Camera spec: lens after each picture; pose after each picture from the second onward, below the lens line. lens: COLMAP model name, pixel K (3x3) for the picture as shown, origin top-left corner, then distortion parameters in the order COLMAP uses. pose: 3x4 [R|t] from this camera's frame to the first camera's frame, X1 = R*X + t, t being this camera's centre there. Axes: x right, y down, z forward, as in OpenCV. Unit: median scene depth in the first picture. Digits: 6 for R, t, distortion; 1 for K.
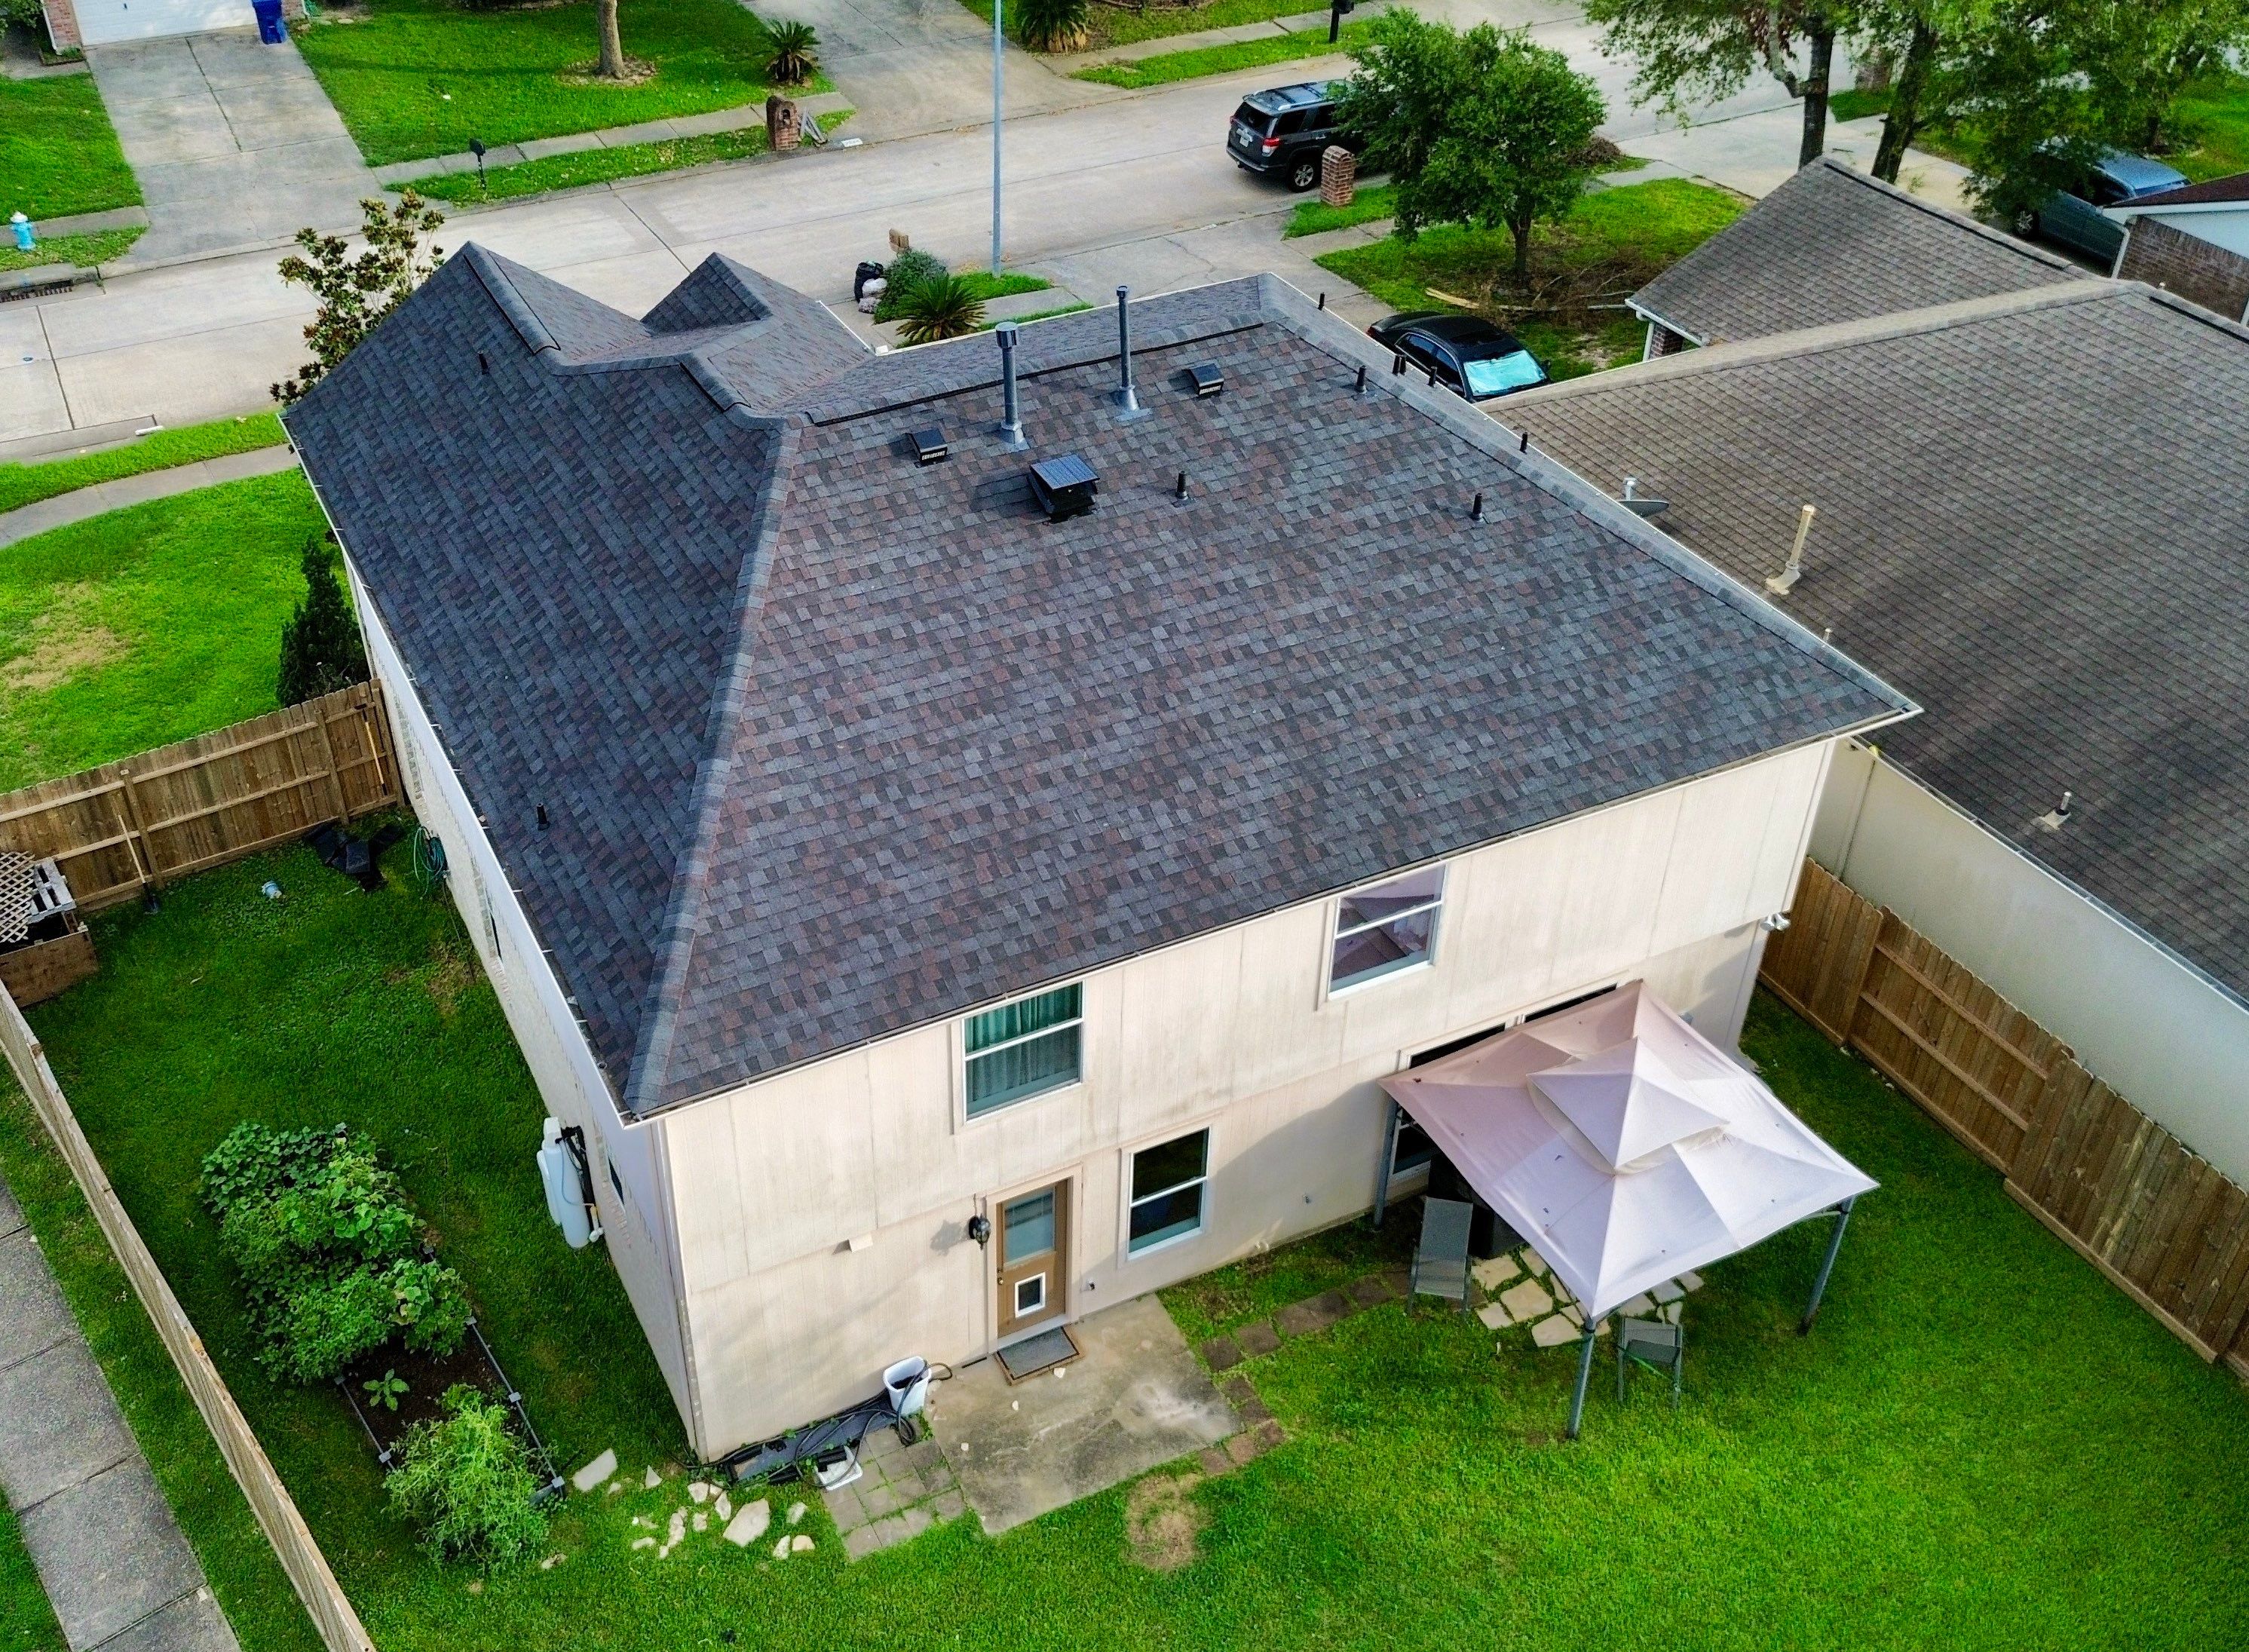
lens RADIAL K [[2103.3, 0, 1005.2], [0, 2103.3, 861.9], [0, 0, 1]] dist [0.059594, -0.030263]
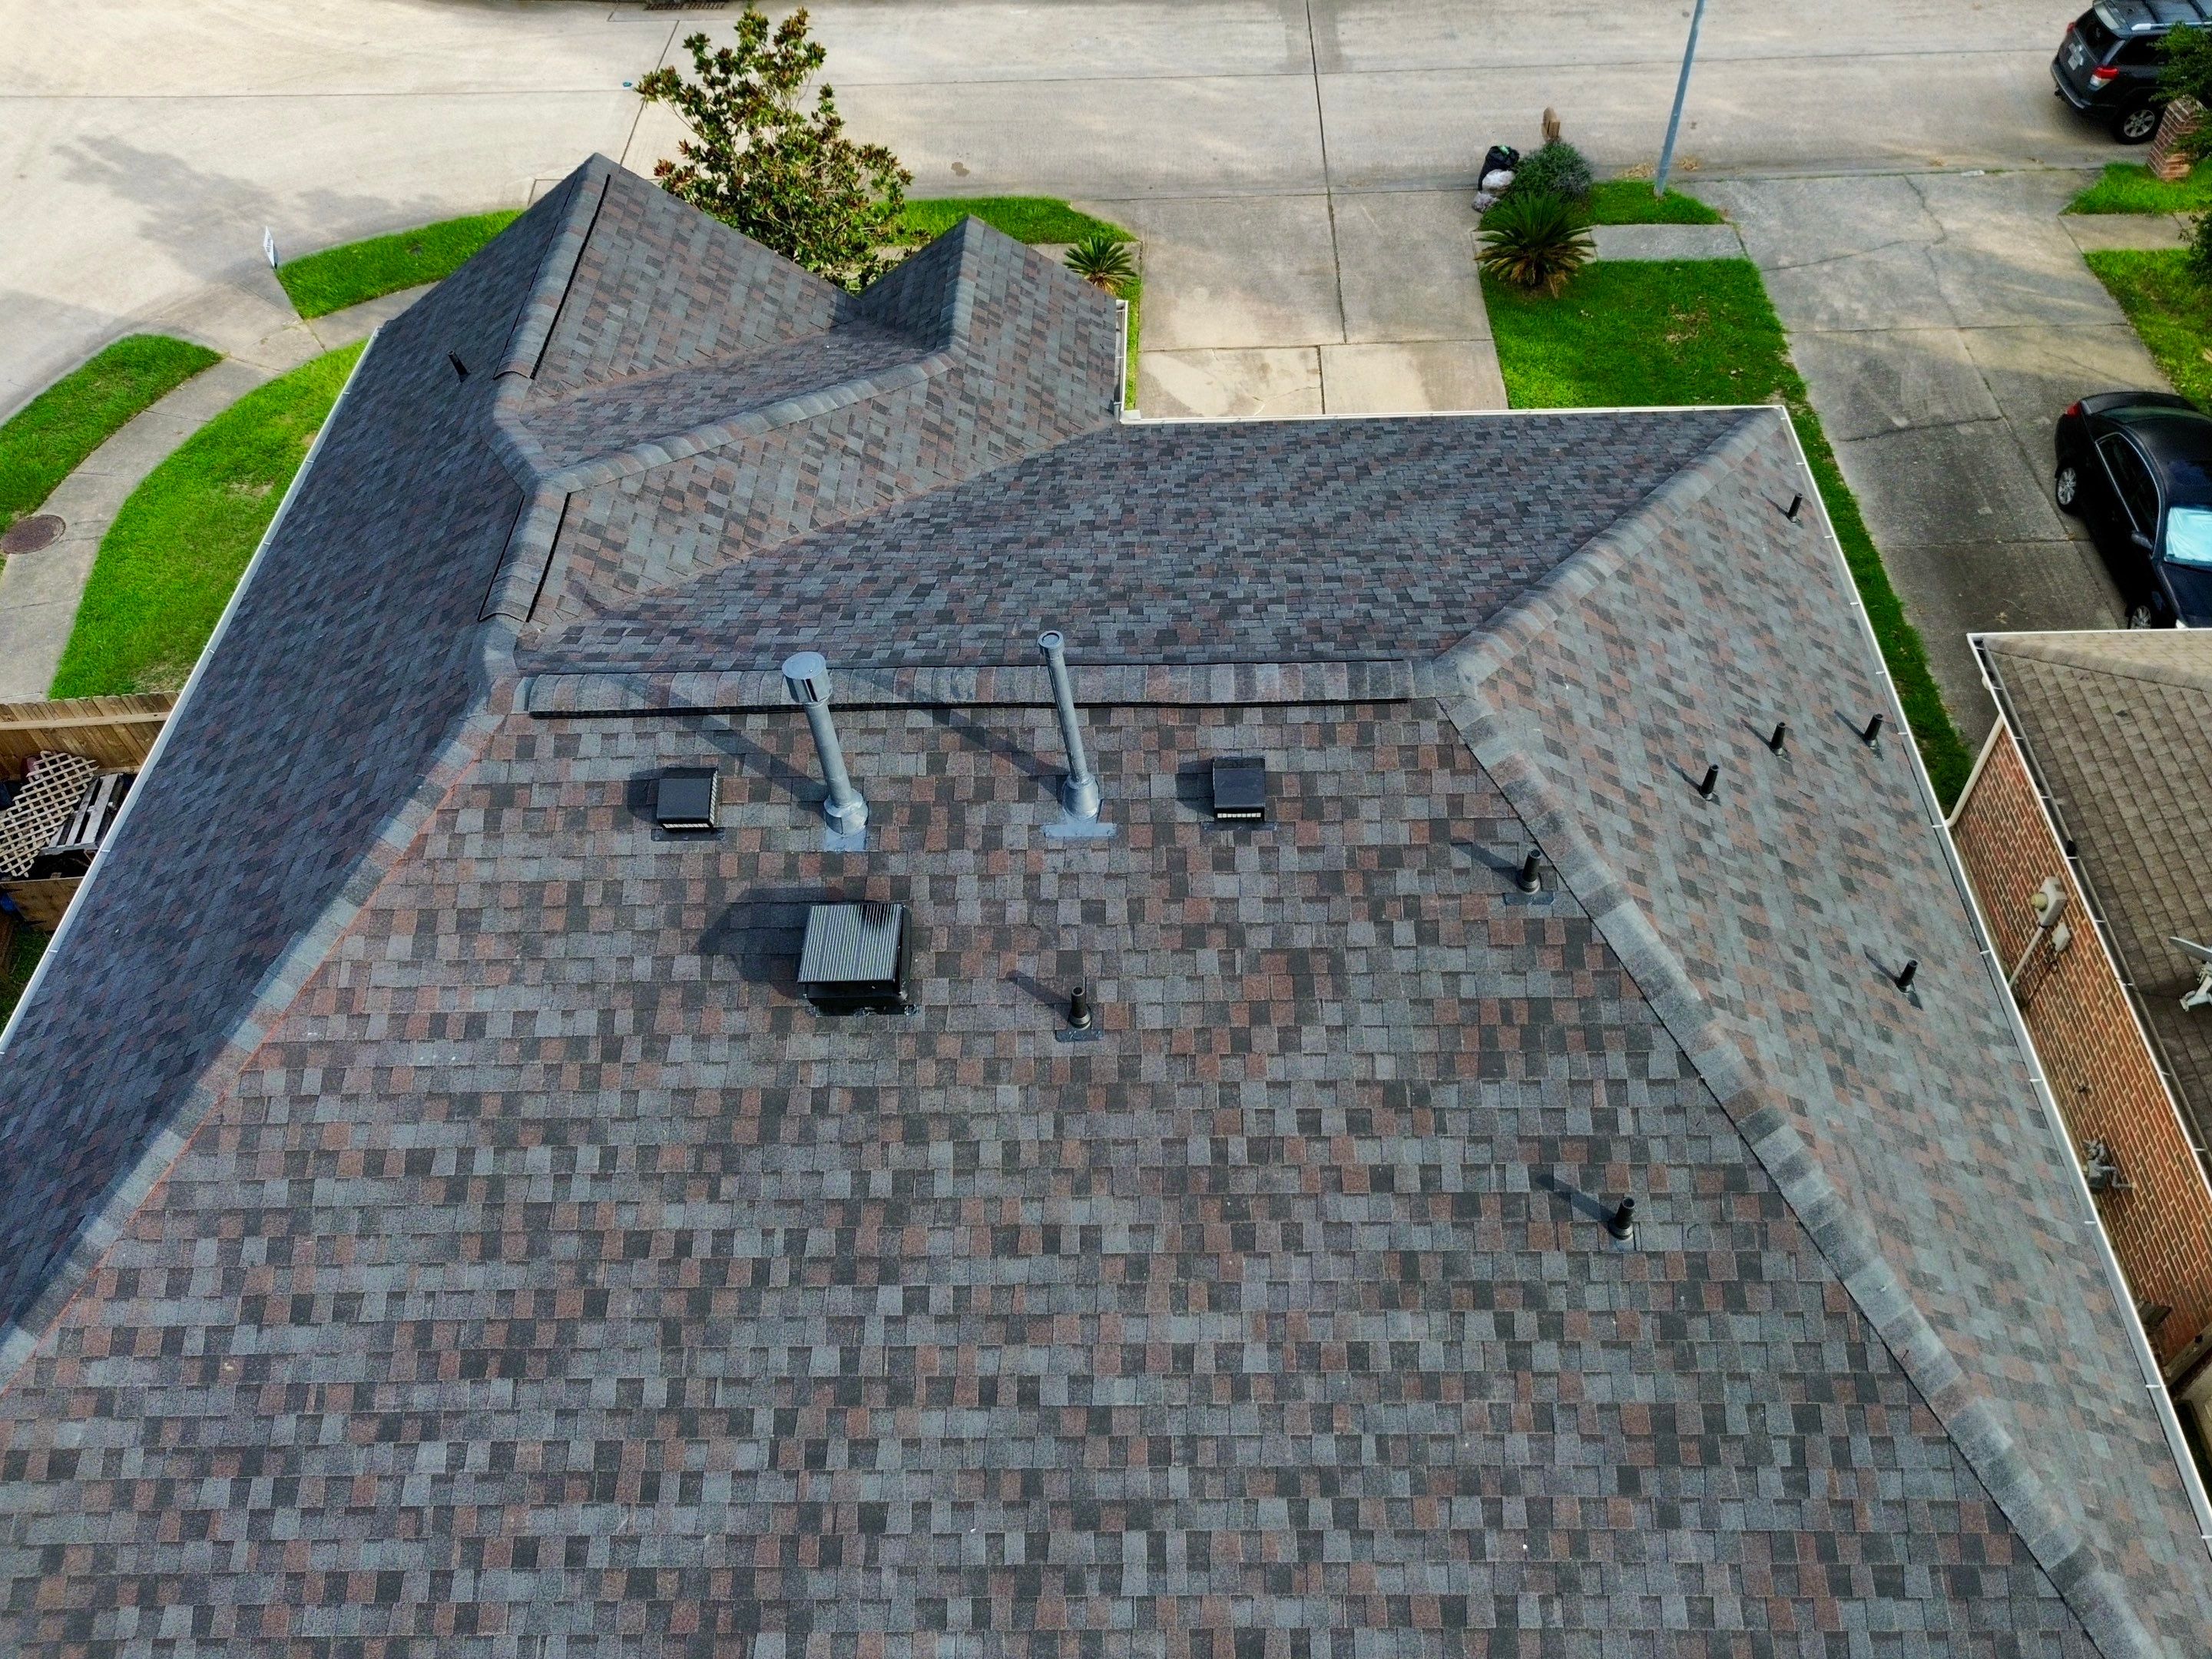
lens RADIAL K [[1723.3, 0, 1182.9], [0, 1723.3, 868.1], [0, 0, 1]] dist [0.072053, -0.078897]
pose [[0.903267, 0.322152, -0.283418, 0.198230], [-0.256089, 0.934742, 0.246323, -0.292166], [0.344276, -0.149915, 0.926822, 0.531932]]
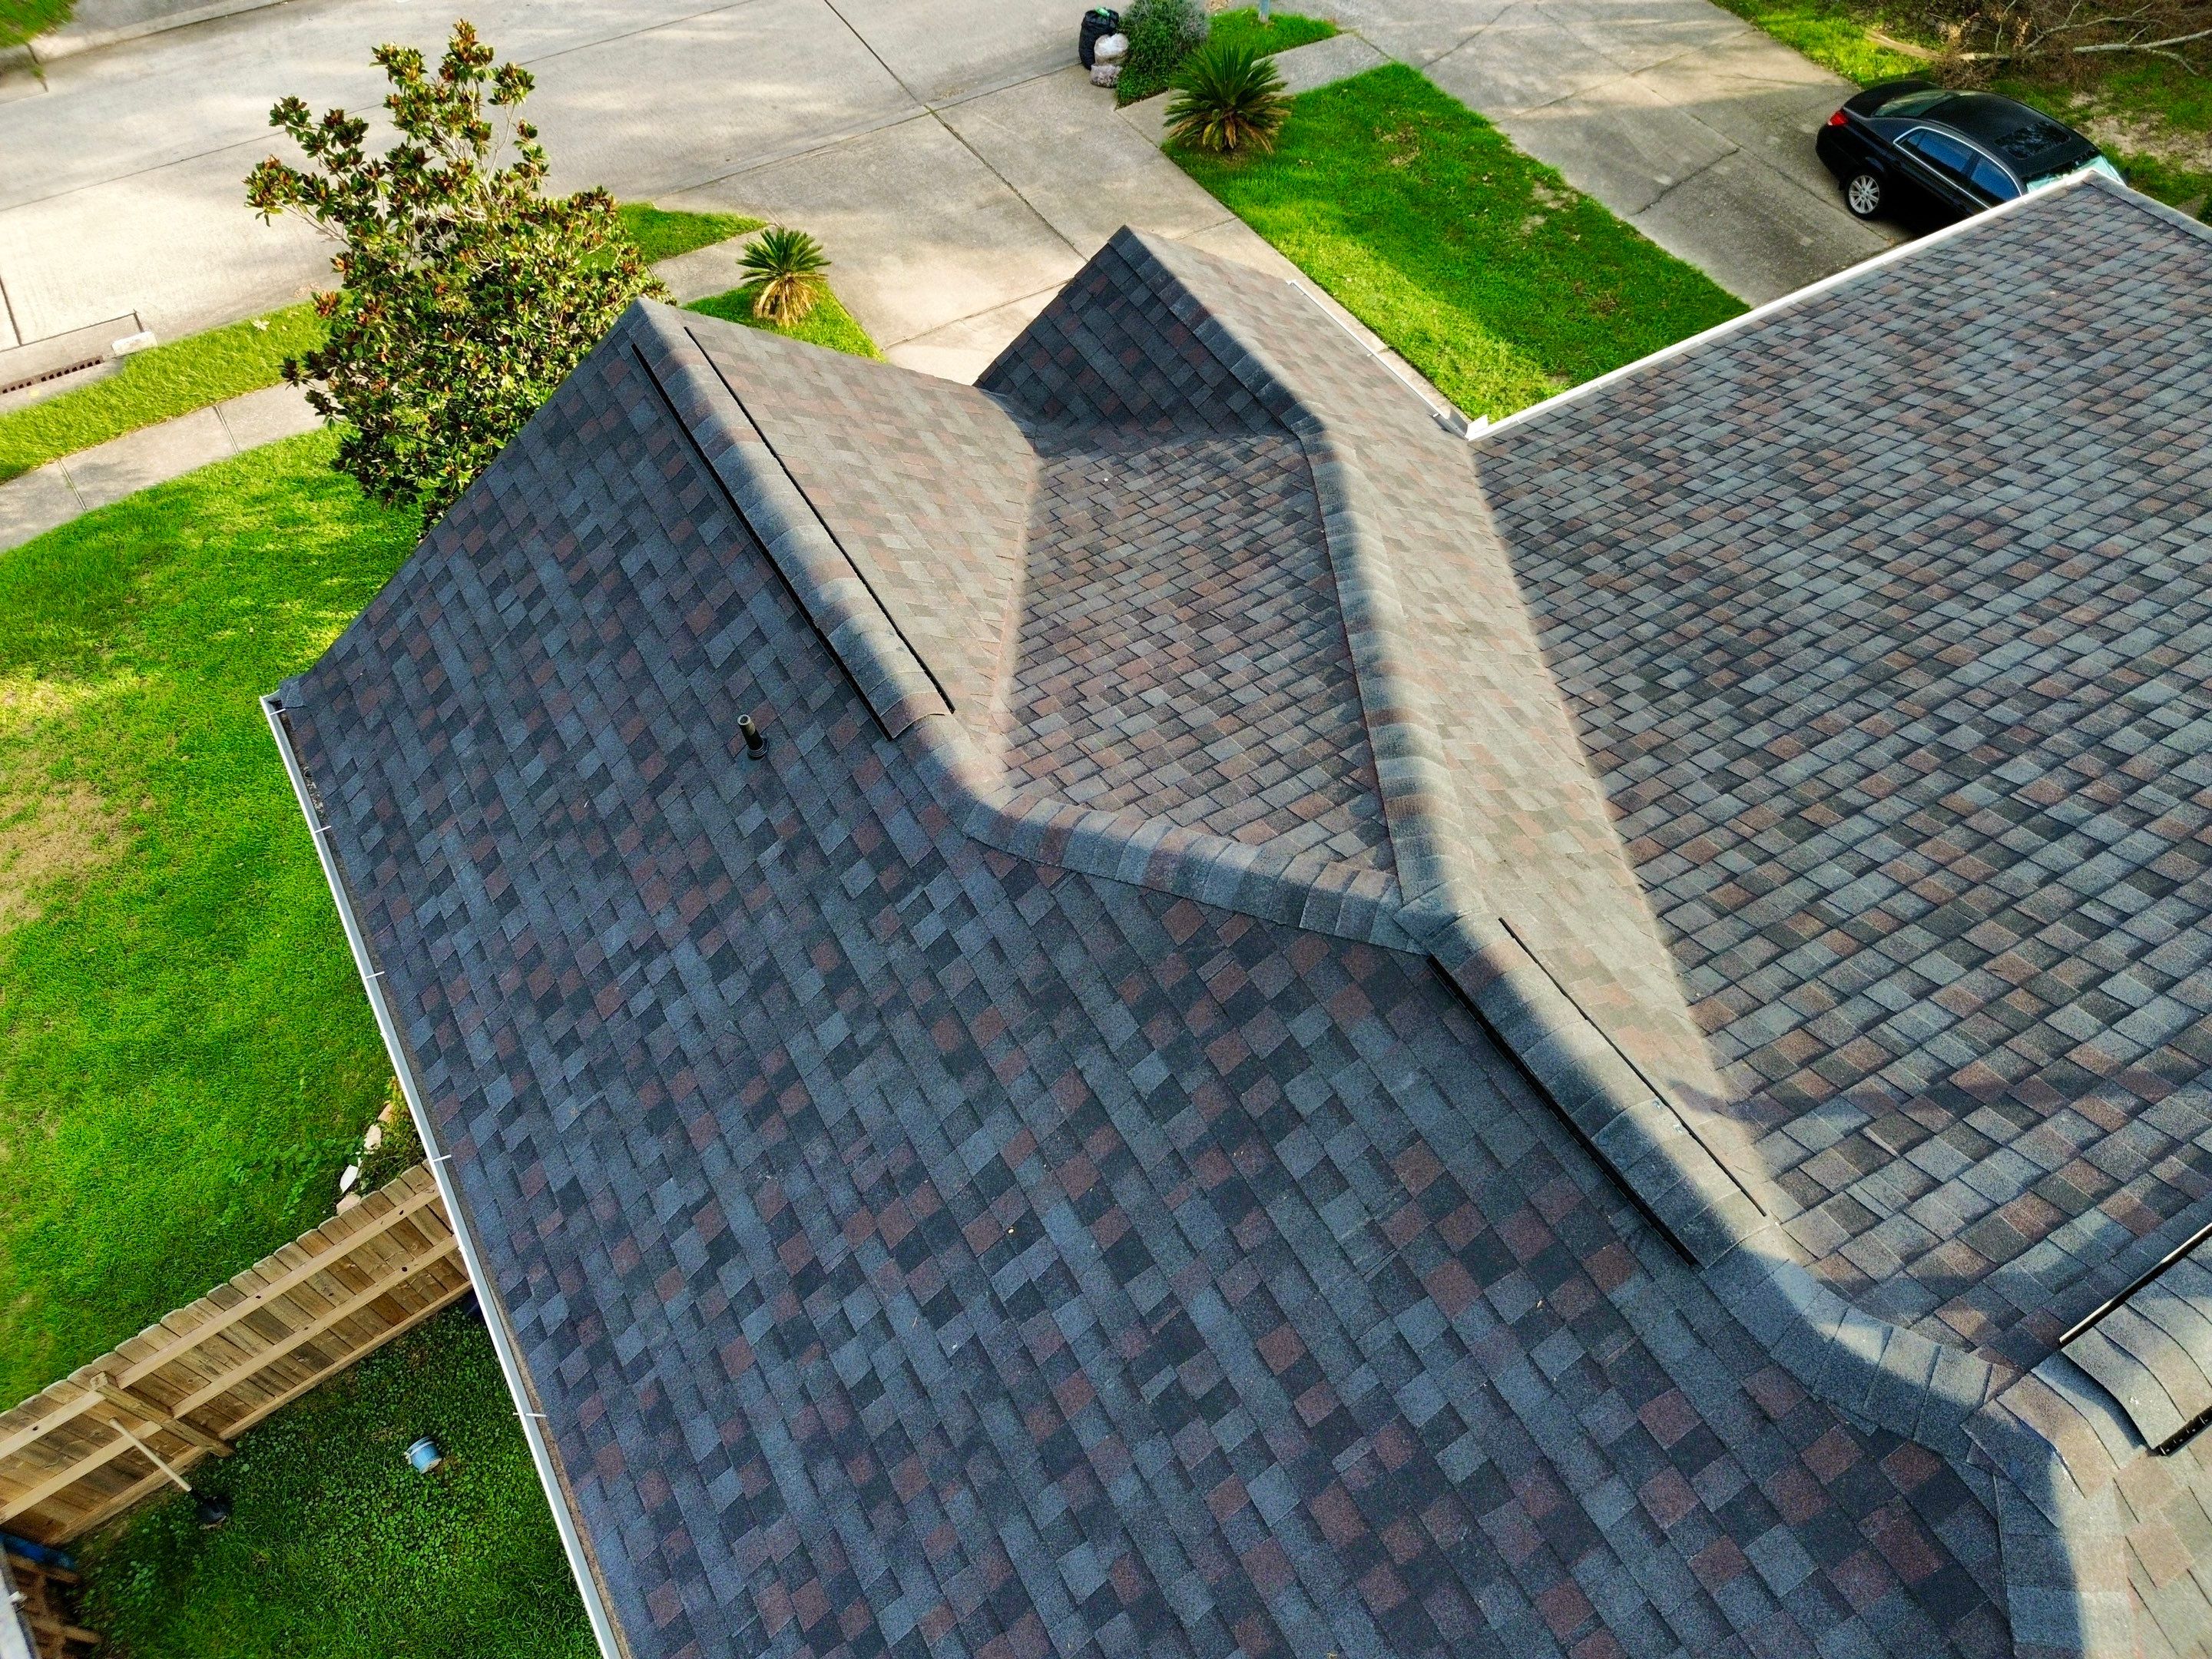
lens RADIAL K [[1585.2, 0, 1119.0], [0, 1585.2, 835.9], [0, 0, 1]] dist [0.026507, -0.004522]
pose [[0.996355, -0.065437, 0.054720, -0.199986], [0.047650, 0.959037, 0.279244, -0.303739], [-0.070752, -0.275619, 0.958660, 0.722978]]
